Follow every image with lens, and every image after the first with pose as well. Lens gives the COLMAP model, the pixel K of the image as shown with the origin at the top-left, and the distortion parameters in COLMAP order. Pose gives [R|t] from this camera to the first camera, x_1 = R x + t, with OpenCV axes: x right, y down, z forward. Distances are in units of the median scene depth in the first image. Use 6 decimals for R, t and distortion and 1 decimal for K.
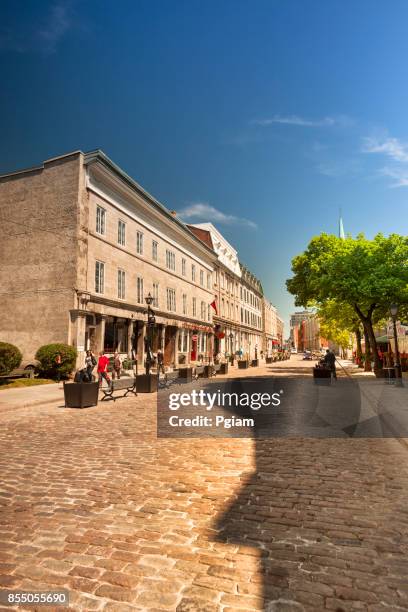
lens RADIAL K [[356.9, 0, 204.9], [0, 356.9, 303.9], [0, 0, 1]] dist [-0.071130, -0.000510]
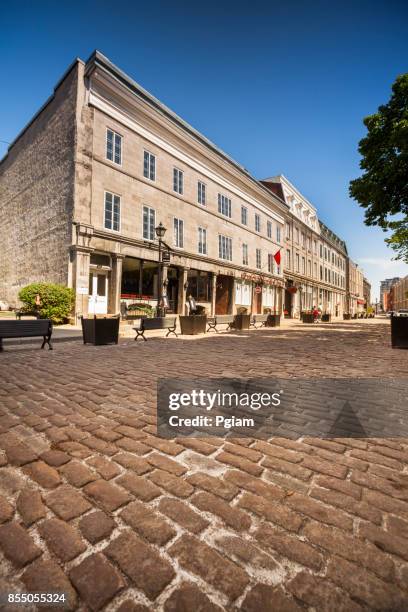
lens RADIAL K [[273.8, 0, 203.1], [0, 273.8, 308.2], [0, 0, 1]] dist [-0.034011, 0.000778]
pose [[0.941211, 0.009362, -0.337690, 0.098084], [0.031626, 0.992784, 0.115674, 0.063185], [0.336337, -0.119553, 0.934122, 0.288338]]
